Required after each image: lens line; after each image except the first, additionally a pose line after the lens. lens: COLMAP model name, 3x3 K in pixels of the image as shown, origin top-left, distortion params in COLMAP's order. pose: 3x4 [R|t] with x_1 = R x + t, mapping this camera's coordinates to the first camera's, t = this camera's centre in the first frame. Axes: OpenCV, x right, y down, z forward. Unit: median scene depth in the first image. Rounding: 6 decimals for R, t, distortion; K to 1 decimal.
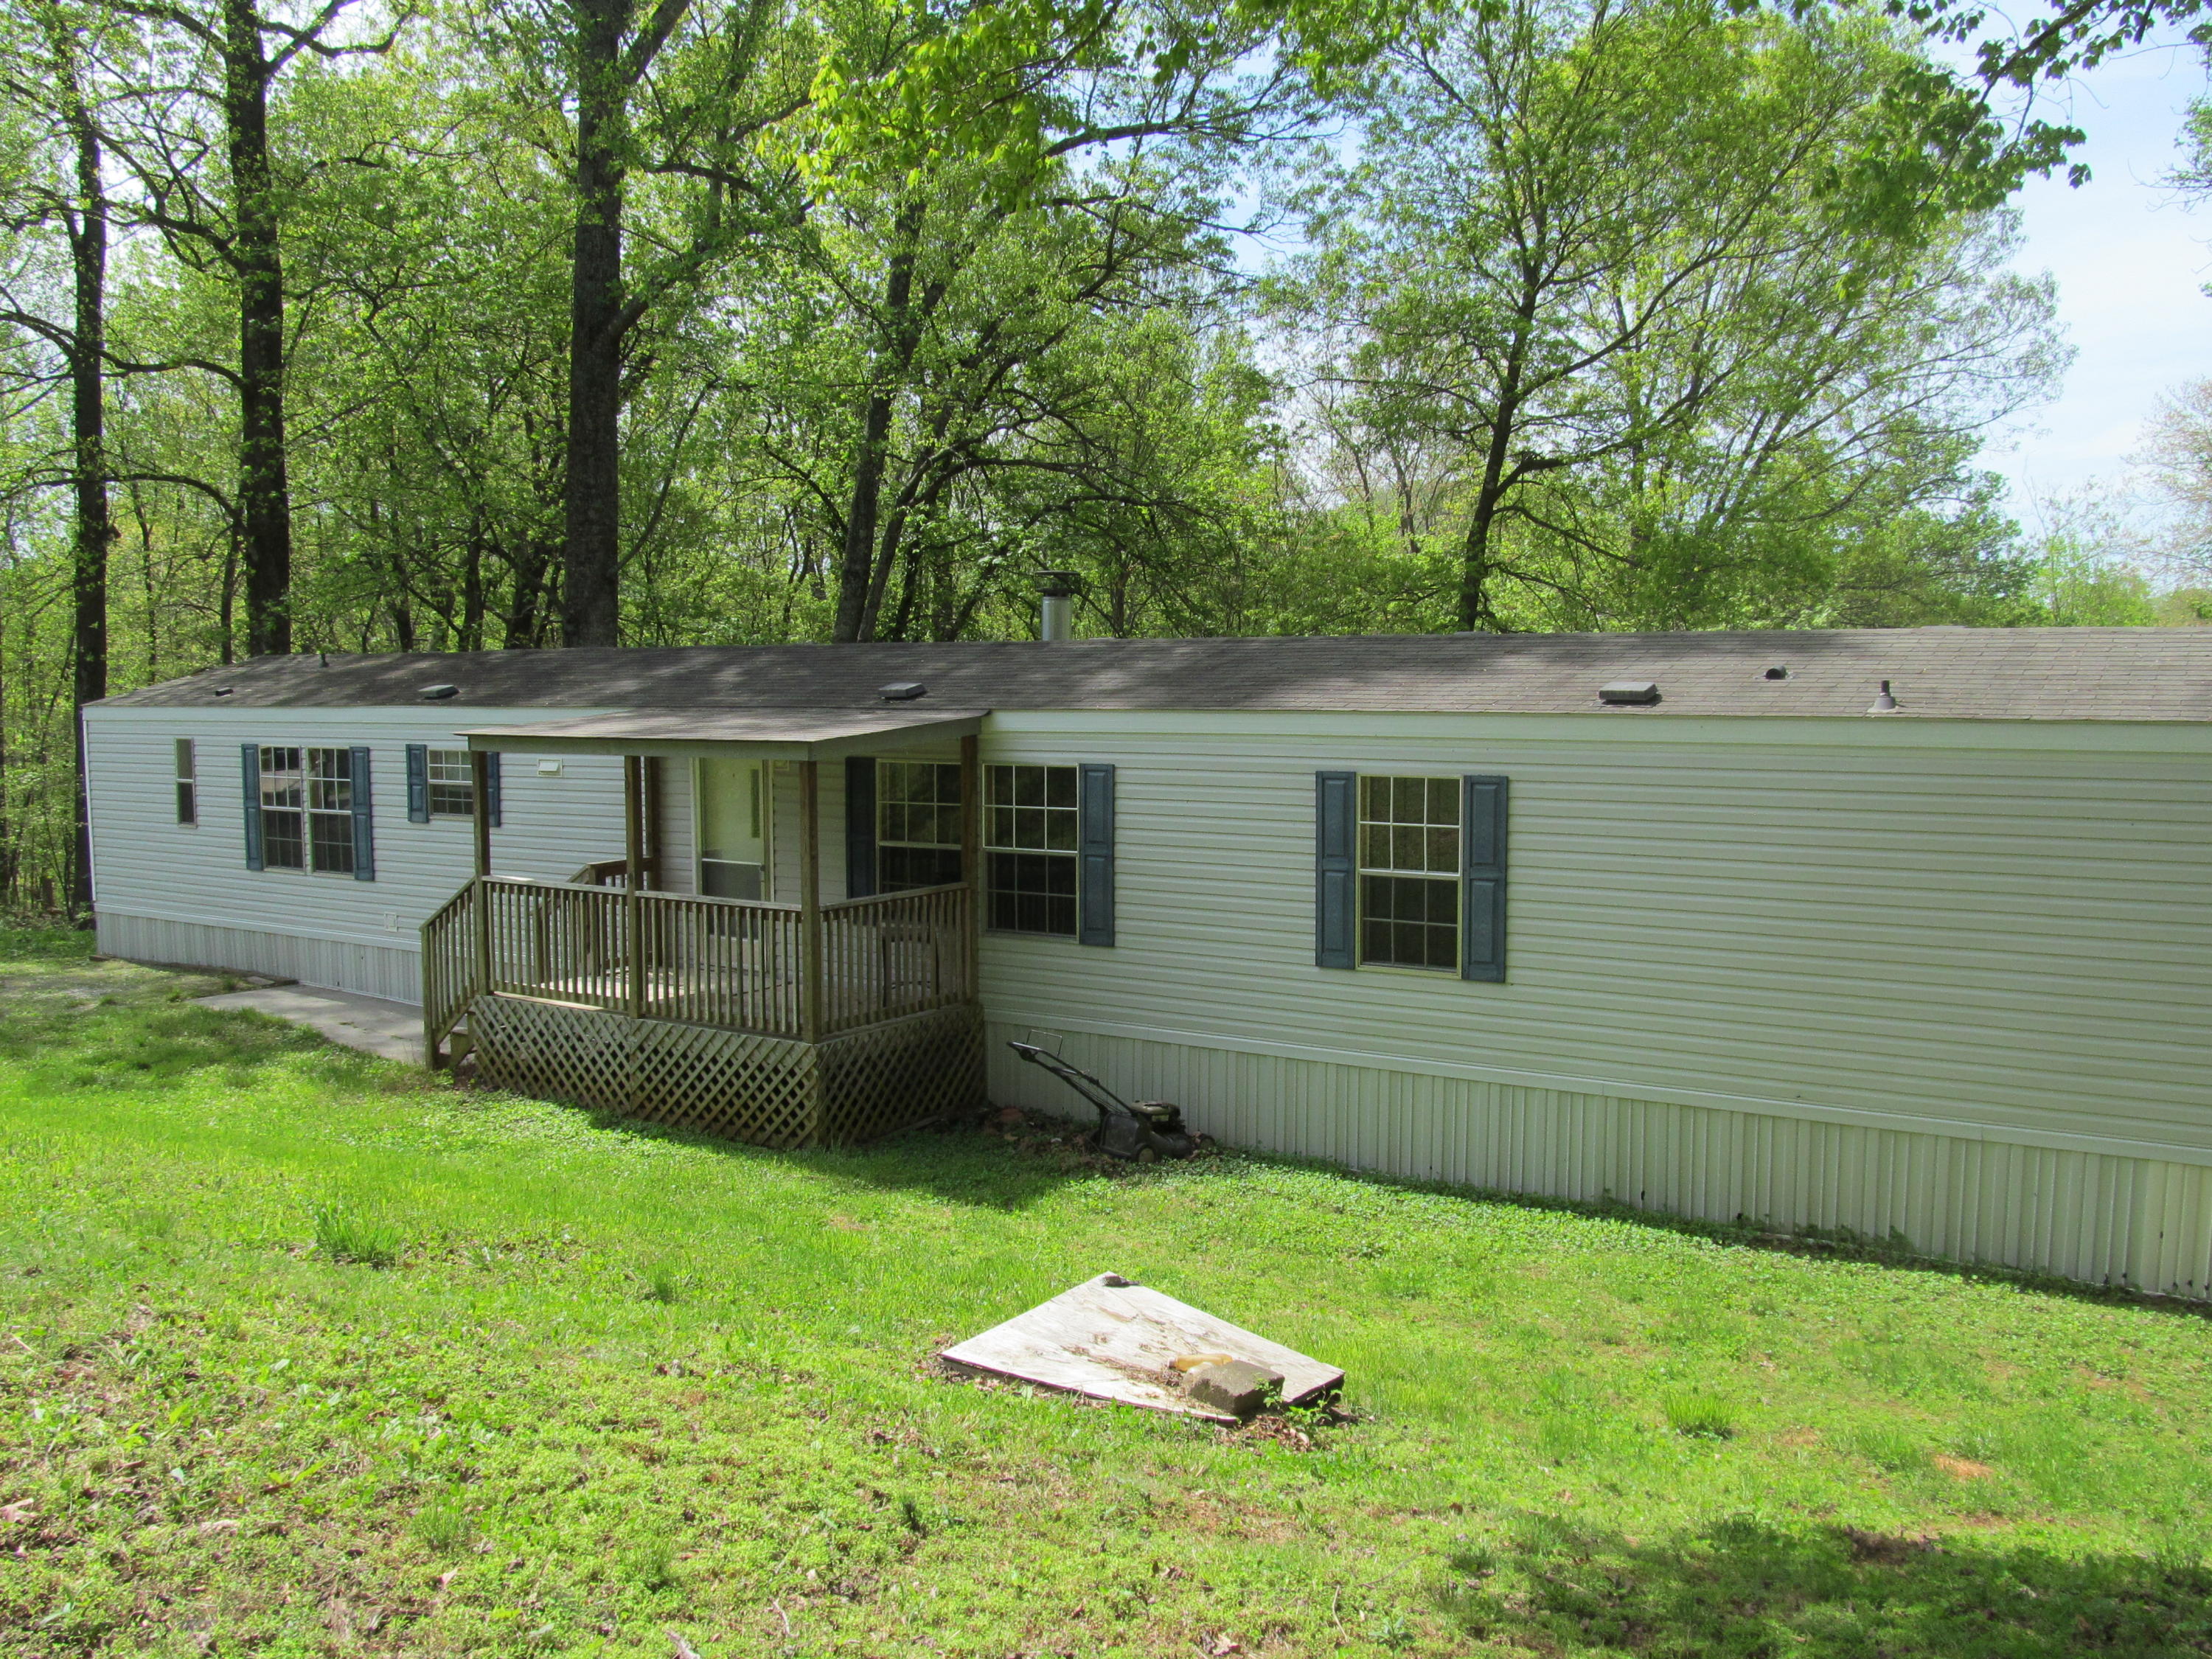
lens RADIAL K [[1810.8, 0, 1104.0], [0, 1810.8, 834.0], [0, 0, 1]] dist [-0.055346, 0.003223]
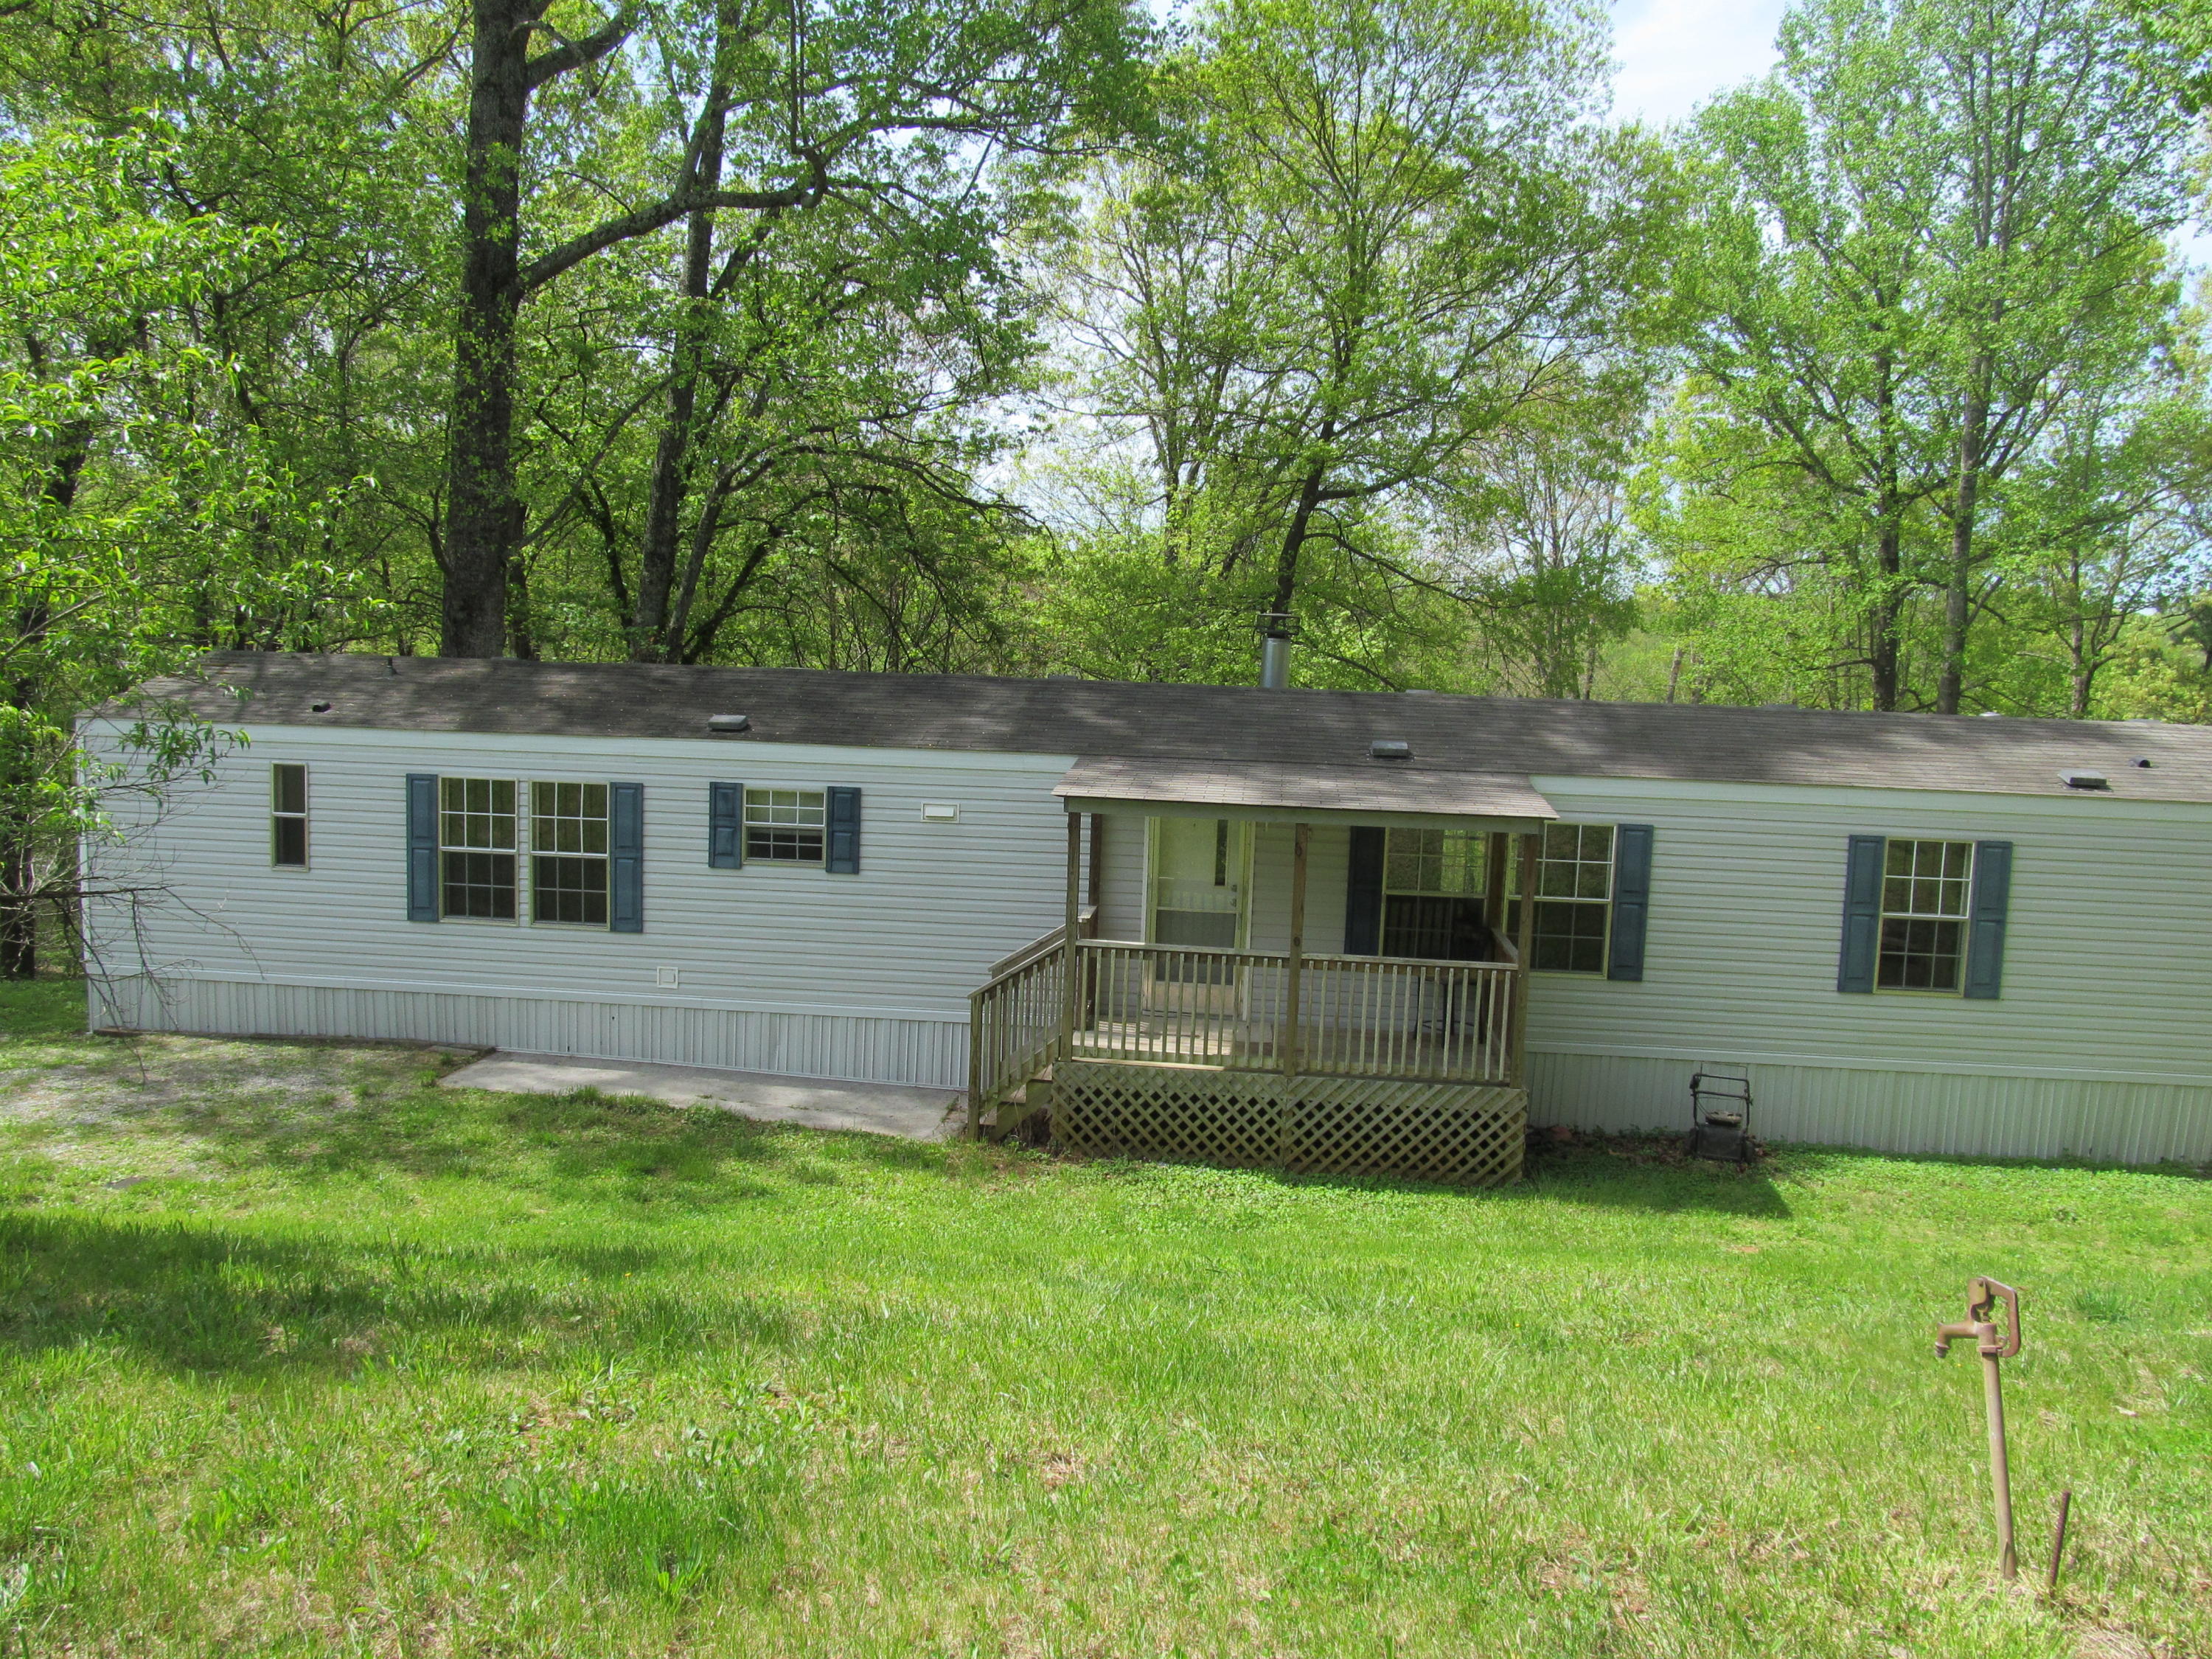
lens RADIAL K [[1810.8, 0, 1100.8], [0, 1810.8, 834.7], [0, 0, 1]] dist [-0.055346, 0.003223]
pose [[0.892671, -0.020242, 0.450255, -0.816525], [0.002563, 0.999203, 0.039839, -0.077950], [-0.450702, -0.034409, 0.892011, 0.125931]]
